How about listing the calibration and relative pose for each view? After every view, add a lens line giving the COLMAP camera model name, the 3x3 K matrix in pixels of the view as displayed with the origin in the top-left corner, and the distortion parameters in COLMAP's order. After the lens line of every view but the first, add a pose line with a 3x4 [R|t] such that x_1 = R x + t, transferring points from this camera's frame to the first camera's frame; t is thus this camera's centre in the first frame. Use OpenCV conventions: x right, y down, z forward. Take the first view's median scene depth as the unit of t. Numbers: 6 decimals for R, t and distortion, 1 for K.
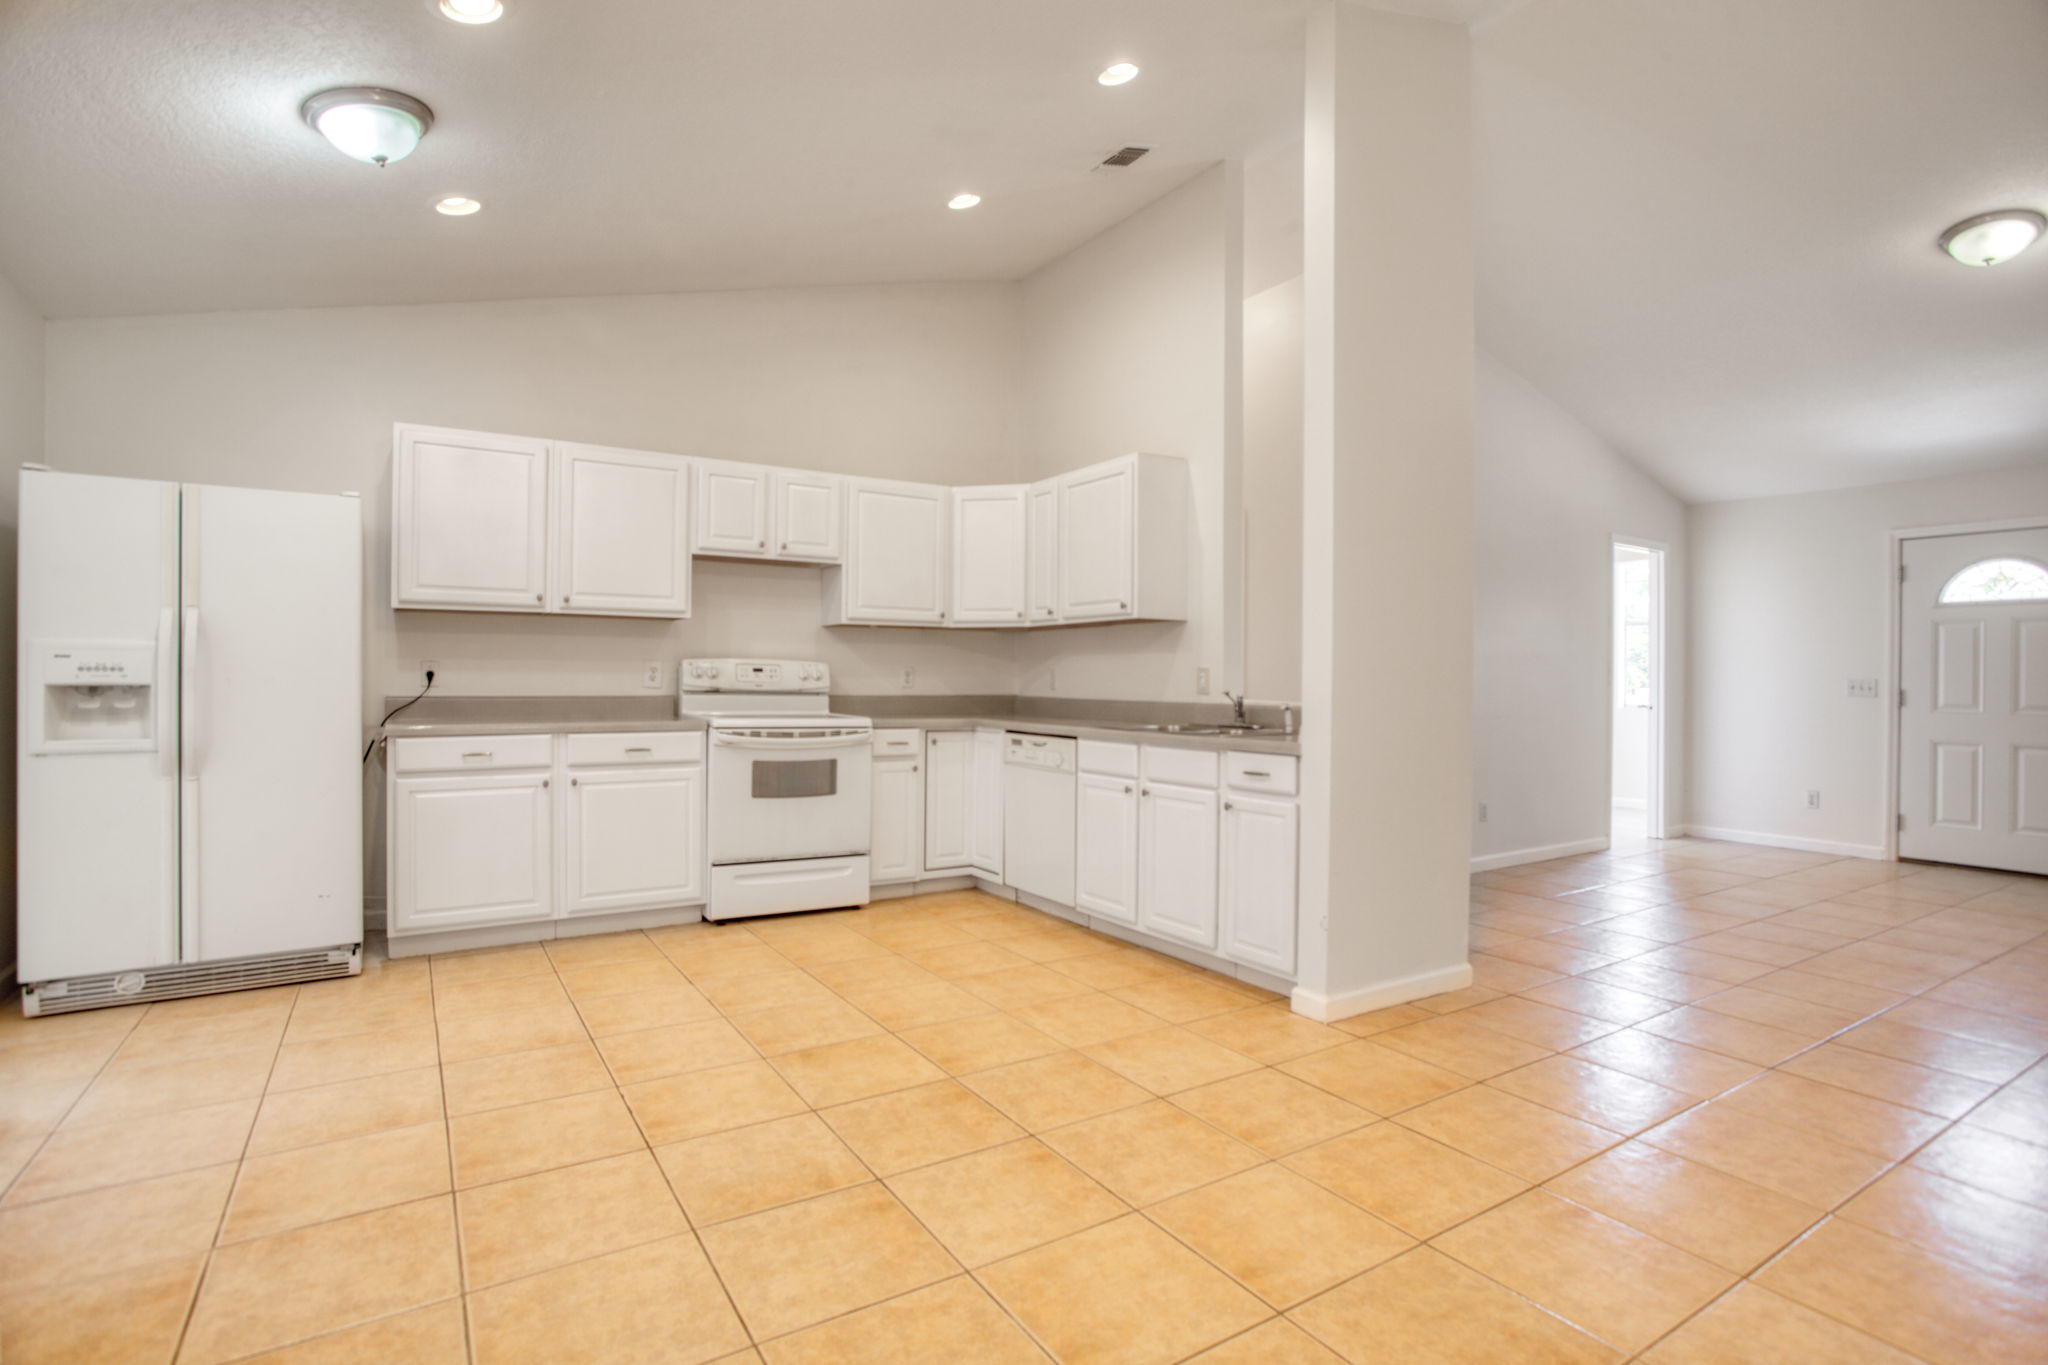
lens RADIAL K [[996.1, 0, 1049.5], [0, 996.1, 676.8], [0, 0, 1]] dist [-0.062656, 0.023302]
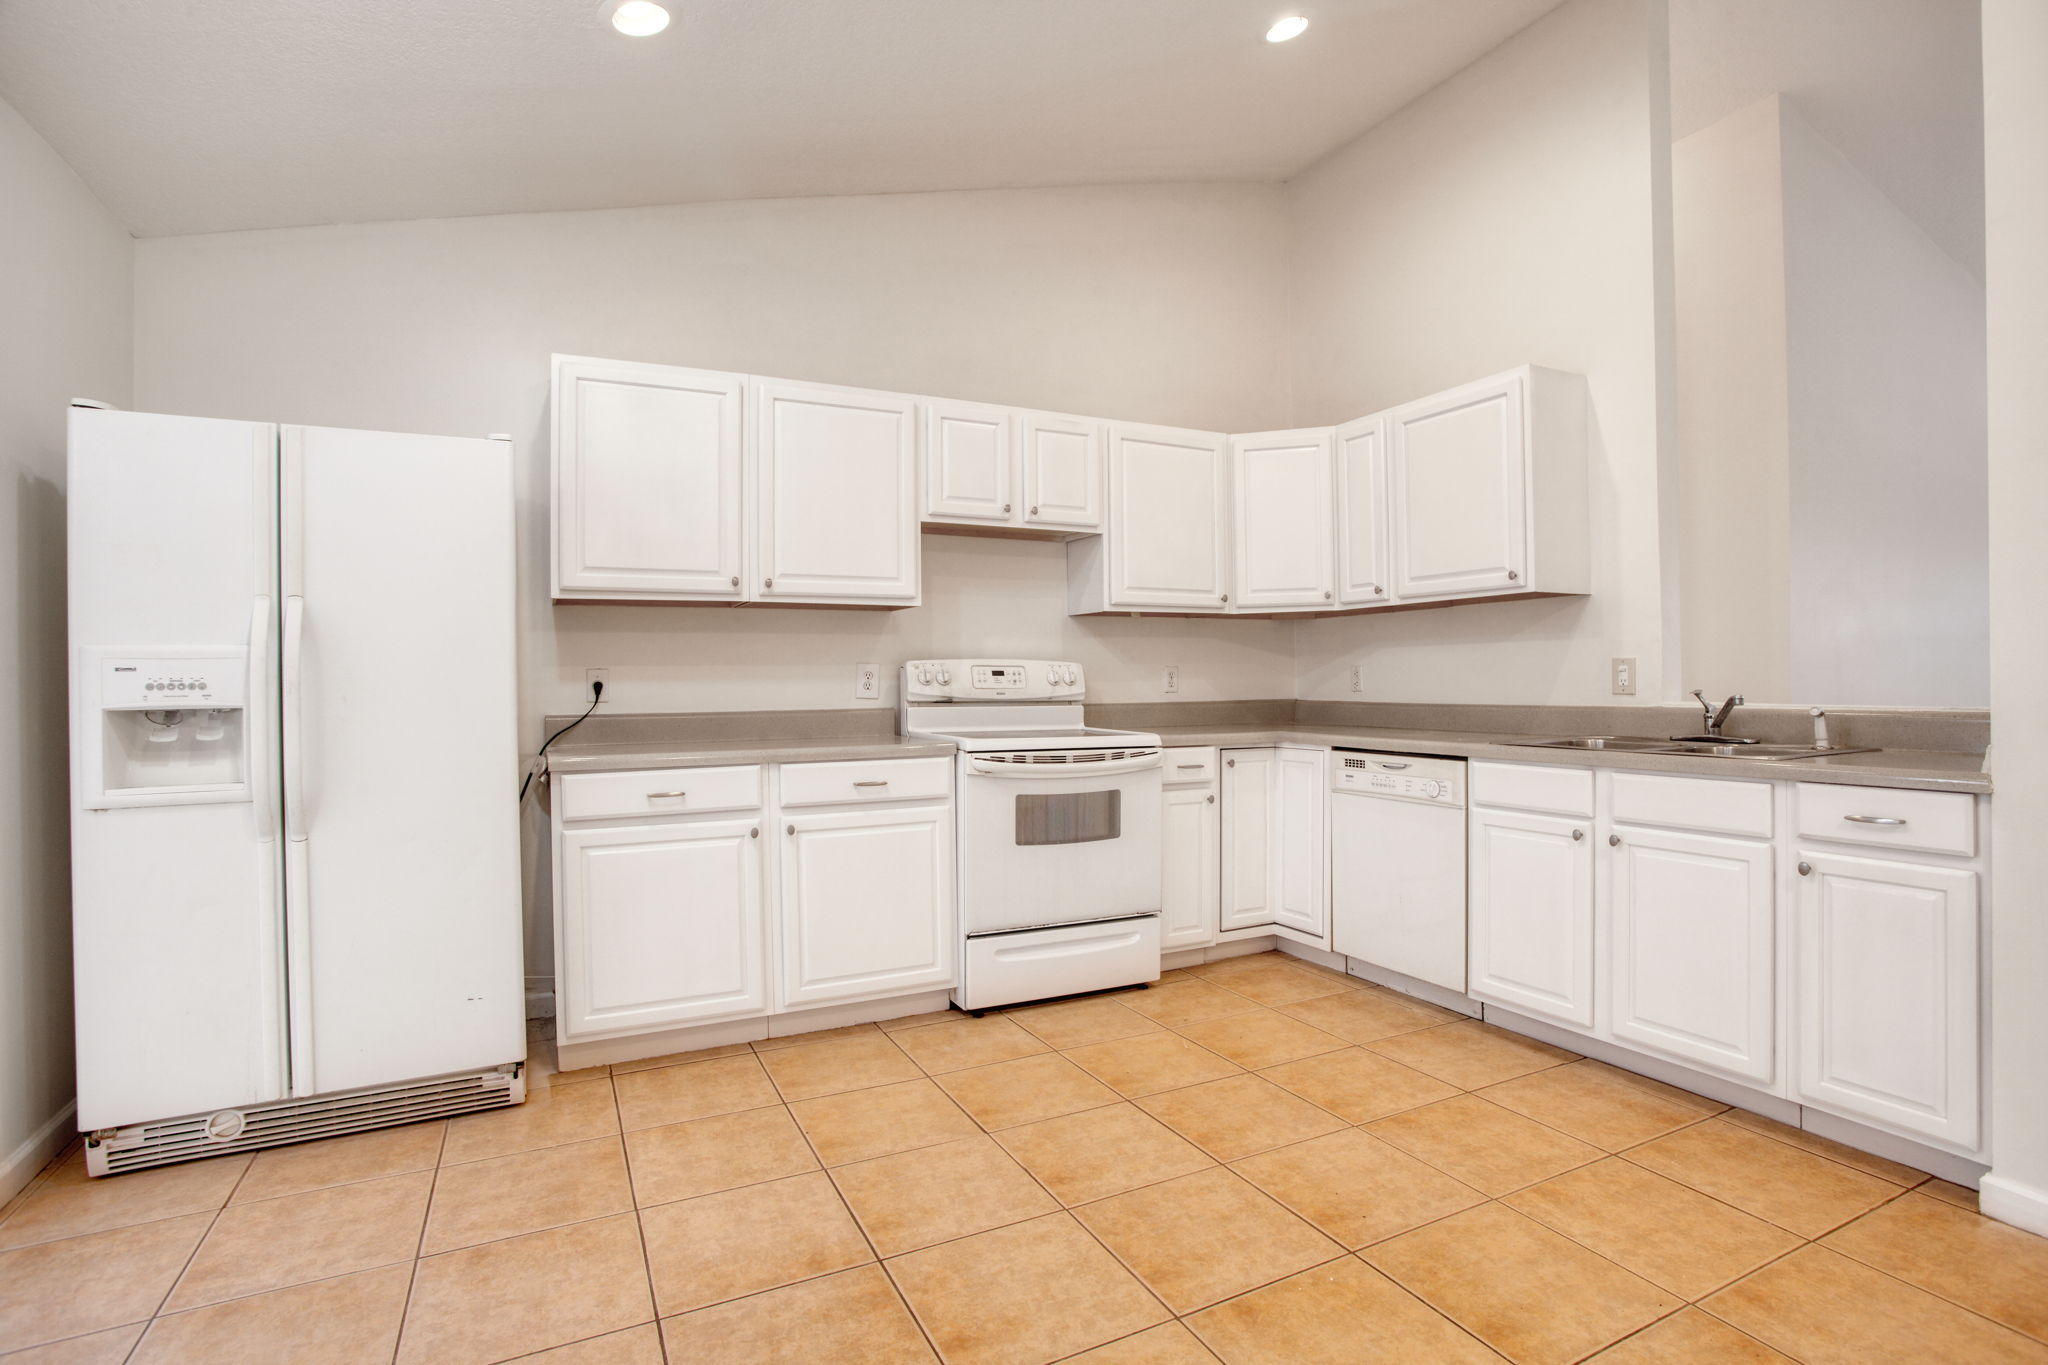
lens RADIAL K [[996.1, 0, 1037.7], [0, 996.1, 674.0], [0, 0, 1]] dist [-0.062656, 0.023302]
pose [[0.993262, -0.019122, -0.114305, -0.239183], [0.018610, 0.999811, -0.005542, -0.001757], [0.114389, 0.003377, 0.993430, 0.316825]]
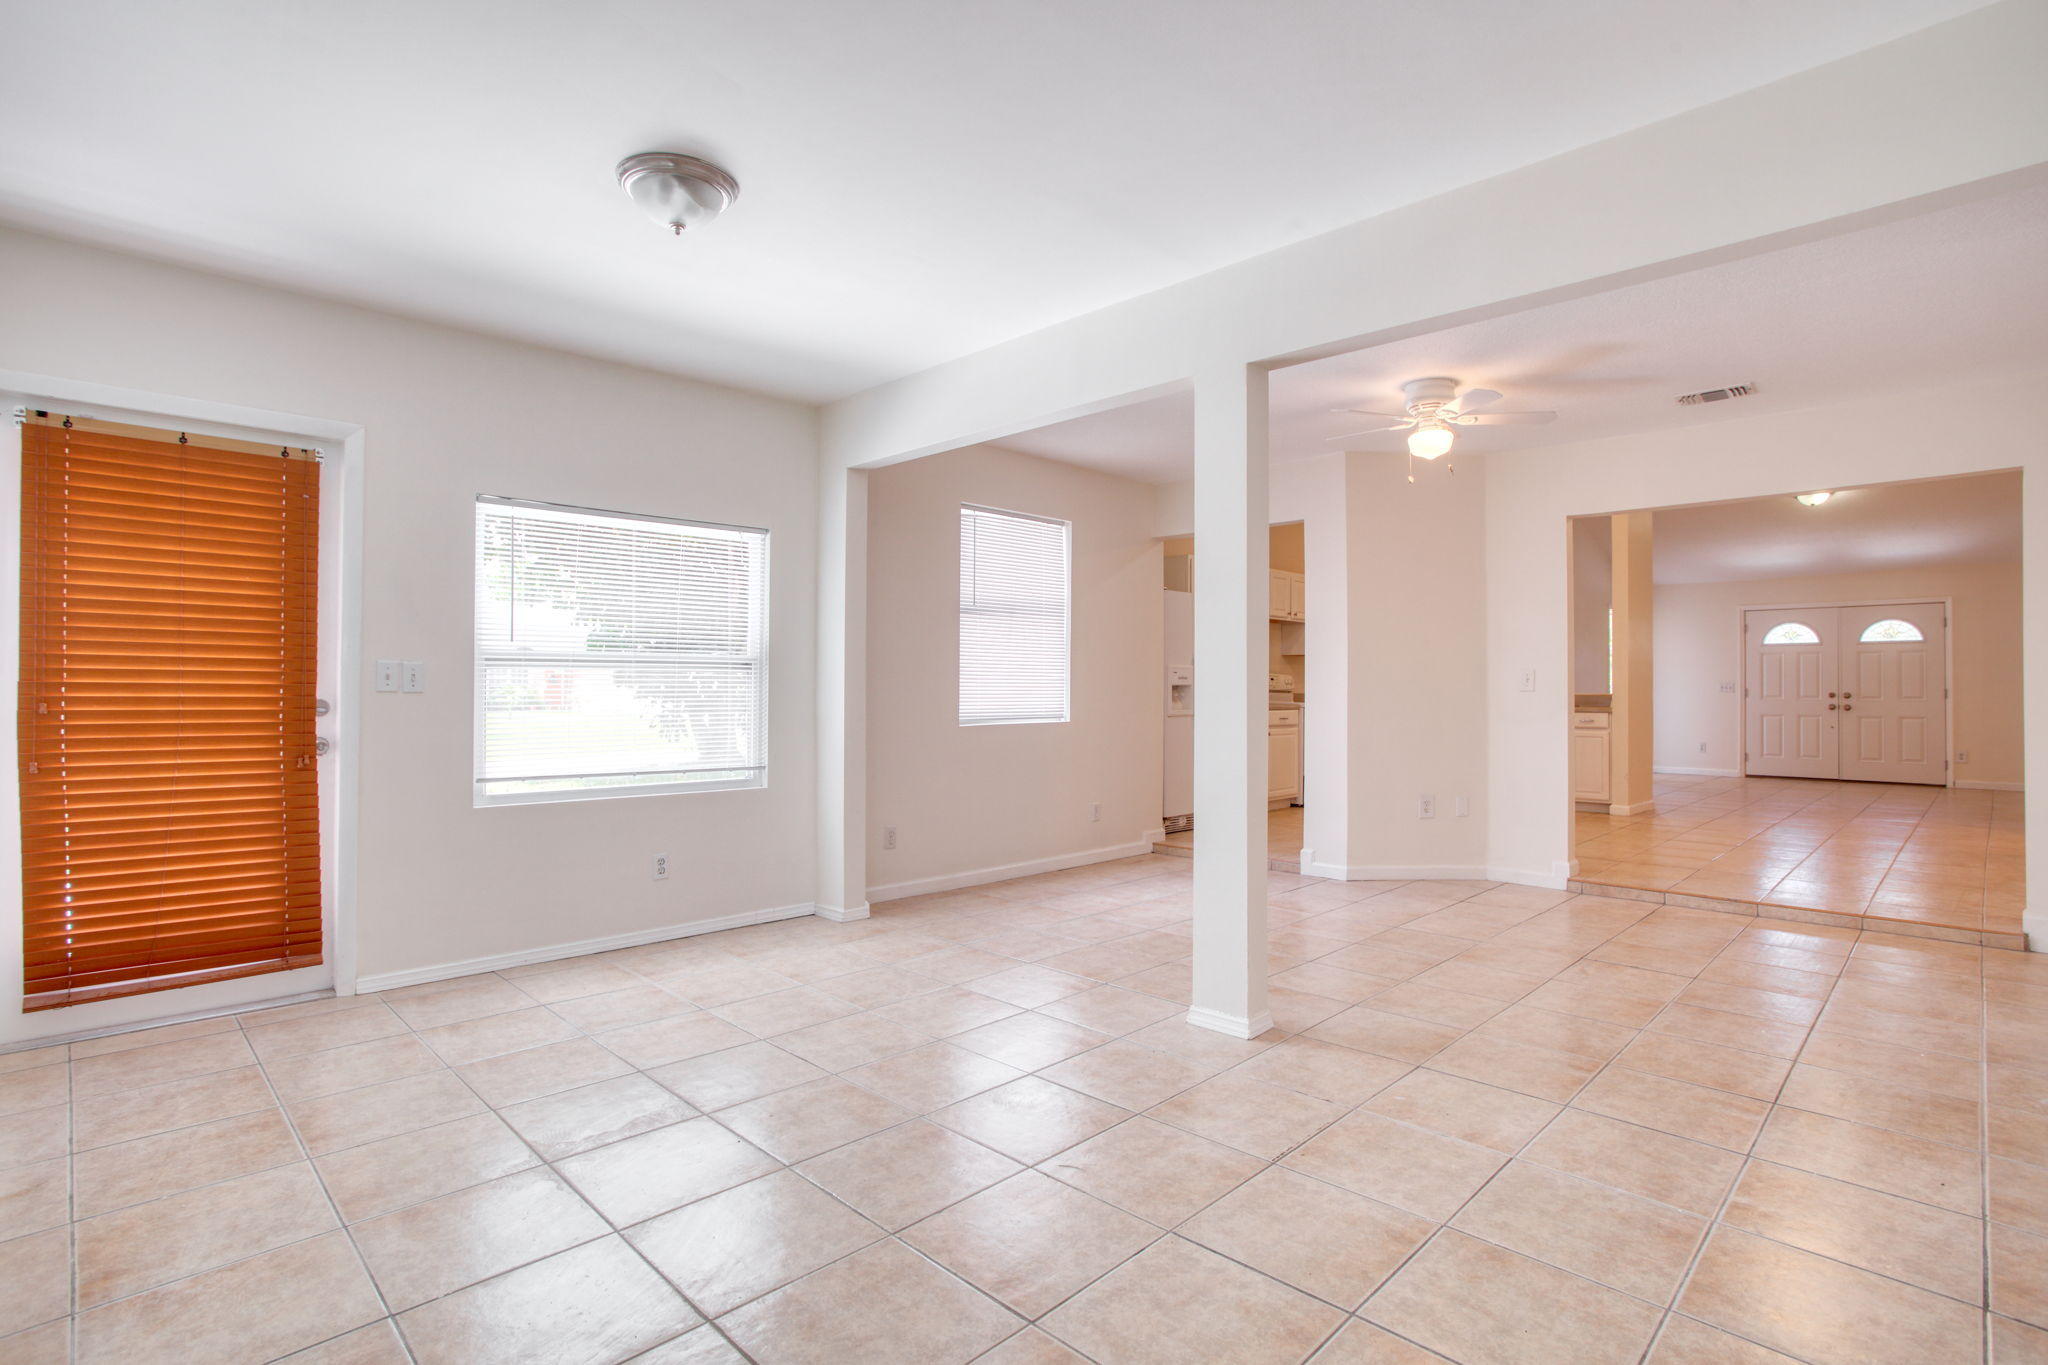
lens RADIAL K [[996.1, 0, 1026.0], [0, 996.1, 686.9], [0, 0, 1]] dist [-0.062656, 0.023302]
pose [[0.978459, -0.005603, 0.206365, -1.570291], [0.006971, 0.999958, -0.005900, 0.018395], [-0.206323, 0.007211, 0.978457, -1.027539]]
